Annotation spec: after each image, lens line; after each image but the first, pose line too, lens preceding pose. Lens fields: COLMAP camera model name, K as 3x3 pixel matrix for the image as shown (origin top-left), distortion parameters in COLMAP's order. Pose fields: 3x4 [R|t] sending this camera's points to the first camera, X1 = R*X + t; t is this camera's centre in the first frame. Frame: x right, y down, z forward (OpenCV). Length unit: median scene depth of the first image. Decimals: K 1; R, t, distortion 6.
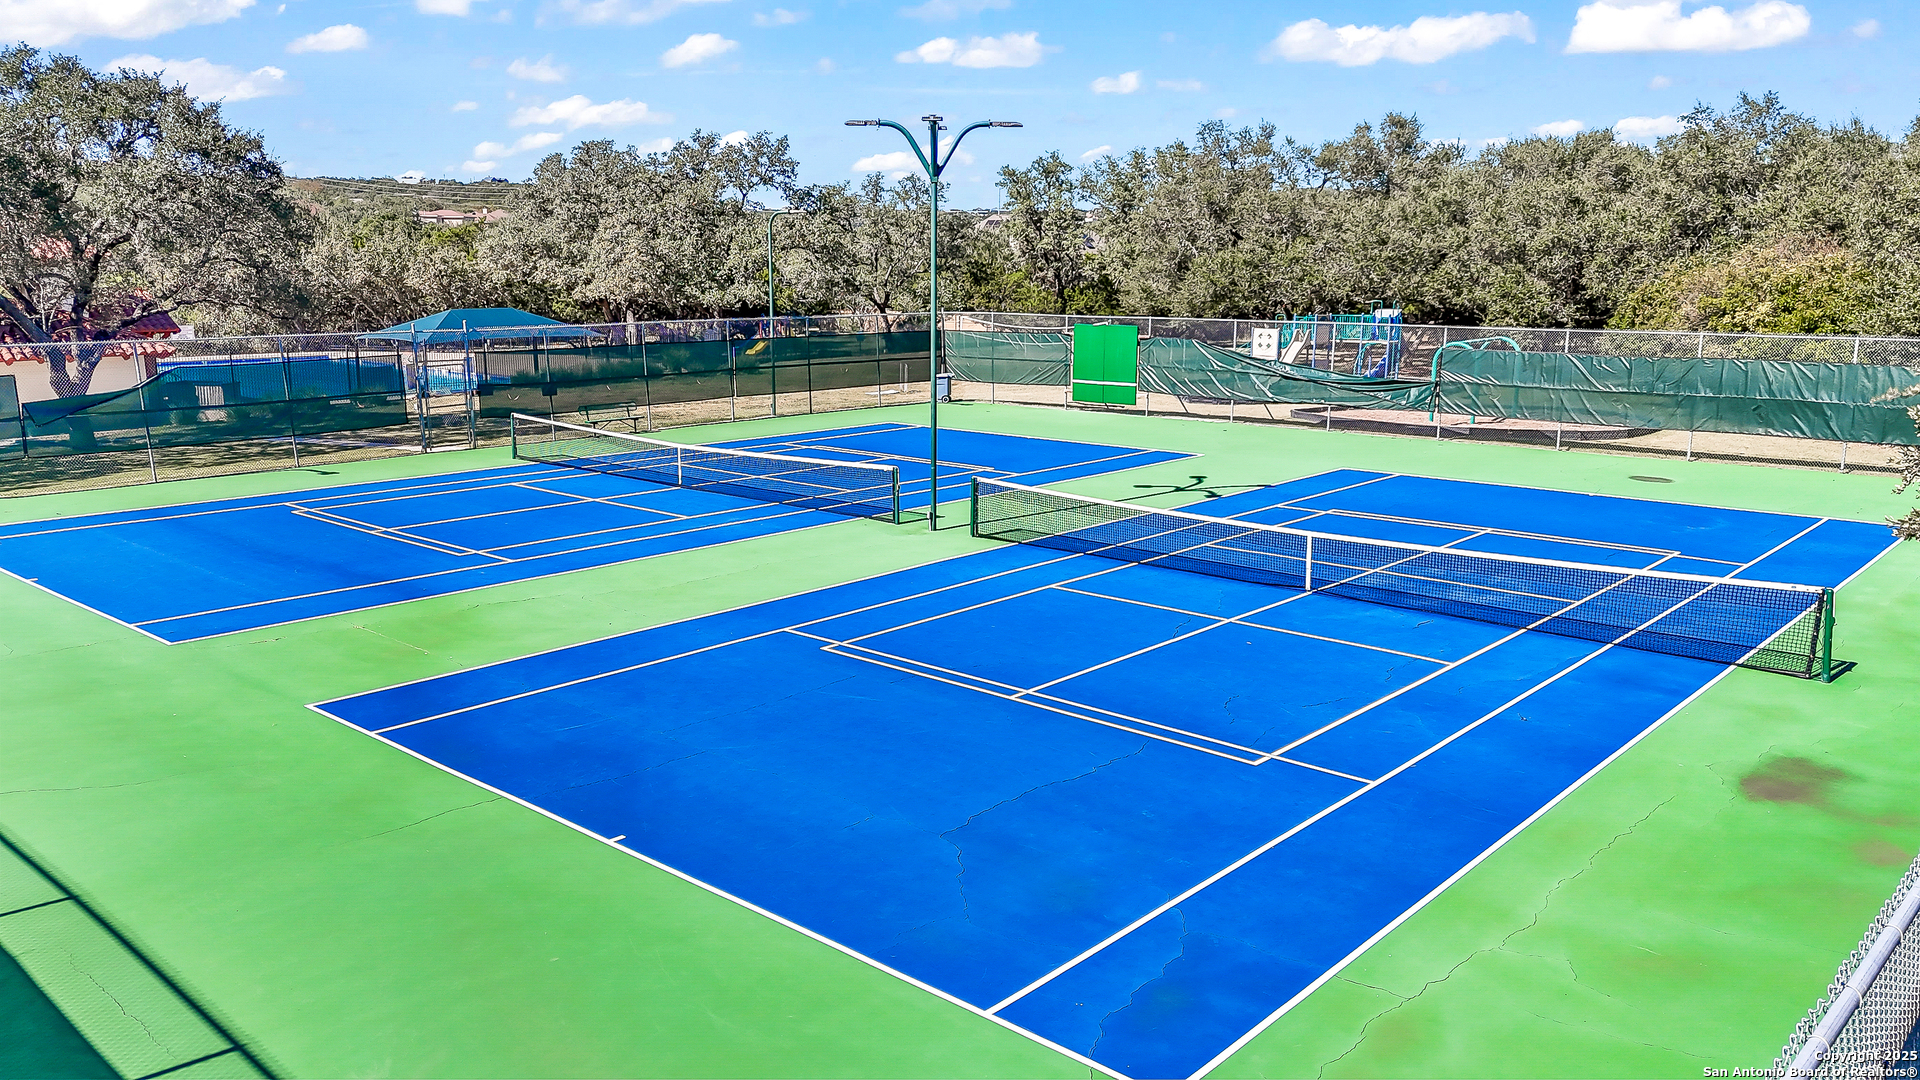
lens RADIAL K [[1401.5, 0, 960.0], [0, 1401.5, 540.0], [0, 0, 1]] dist [0.003783, 0.001563]
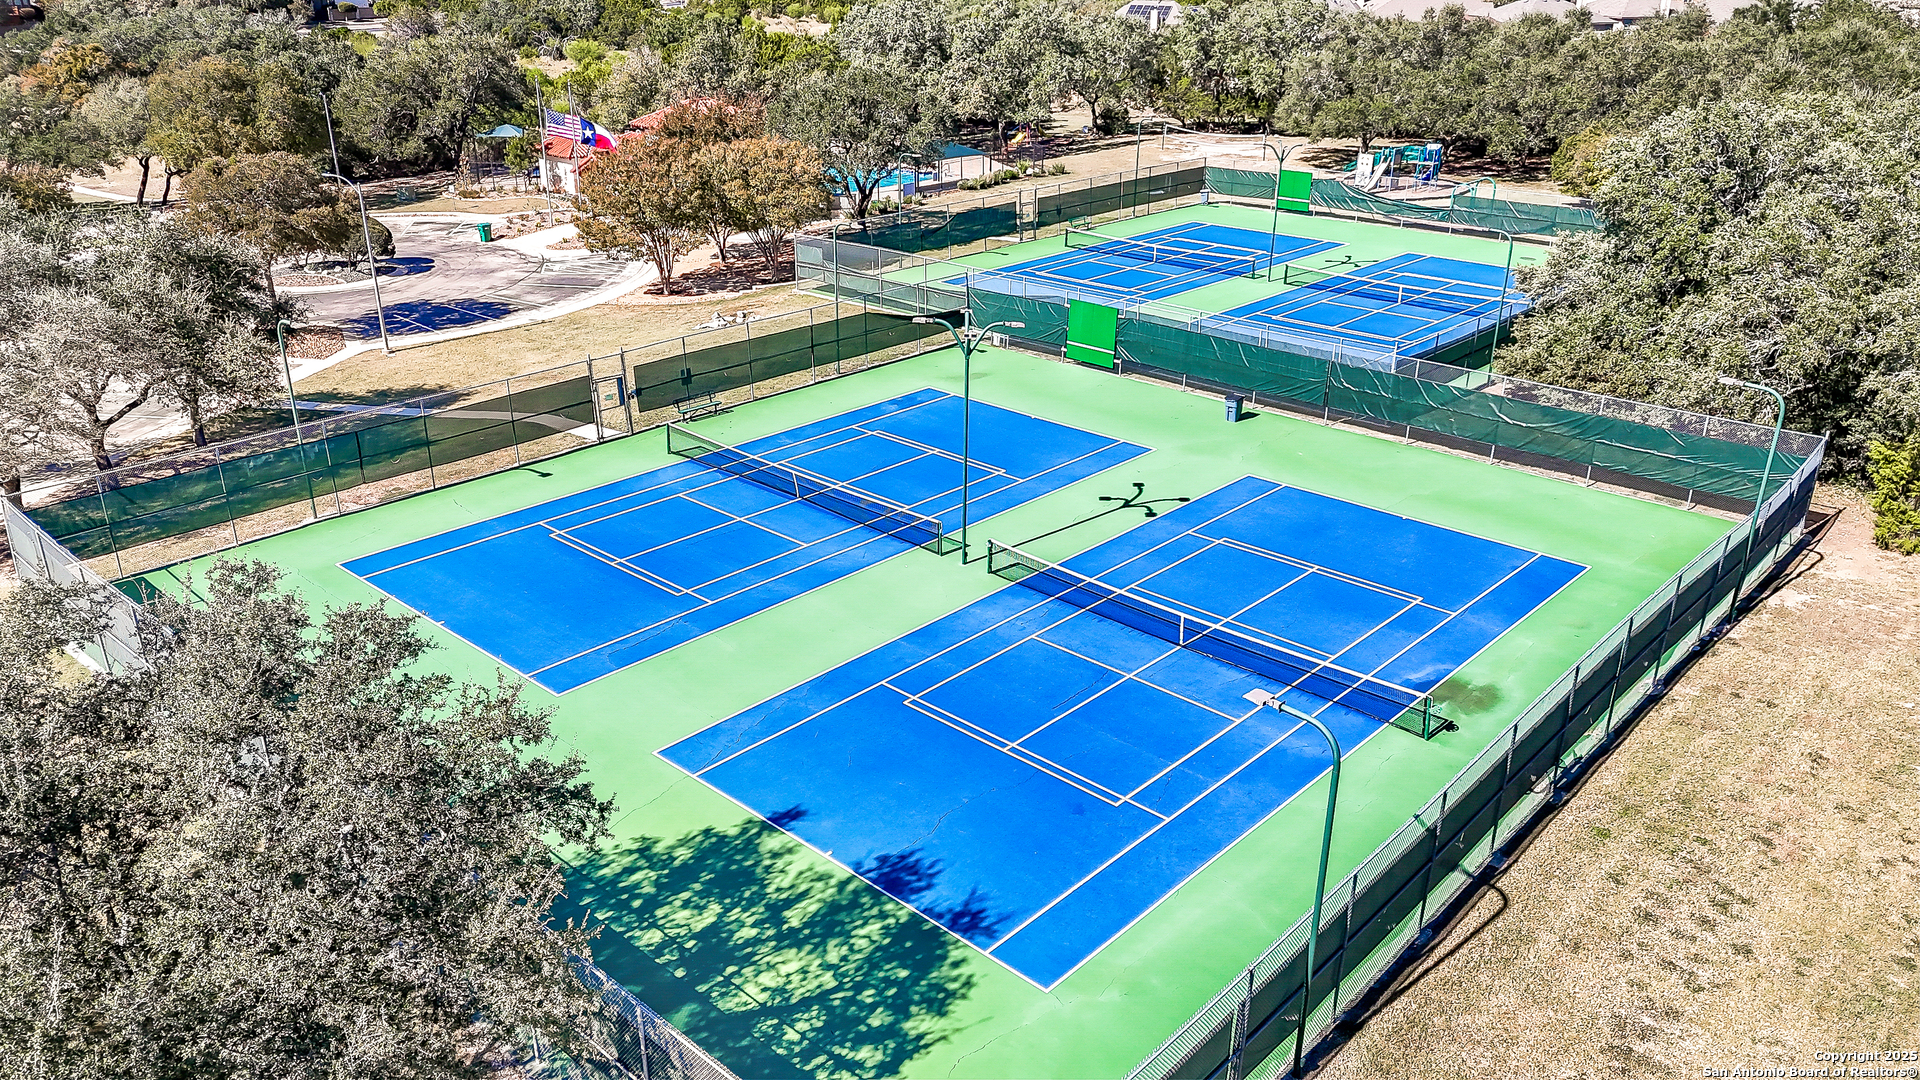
lens RADIAL K [[1280.7, 0, 960.0], [0, 1280.7, 540.0], [0, 0, 1]] dist [0.001838, 0.000400]
pose [[0.998951, 0.009934, -0.044710, -0.236946], [0.000237, 0.975062, 0.221935, -0.032122], [0.045800, -0.221712, 0.974036, -0.780183]]
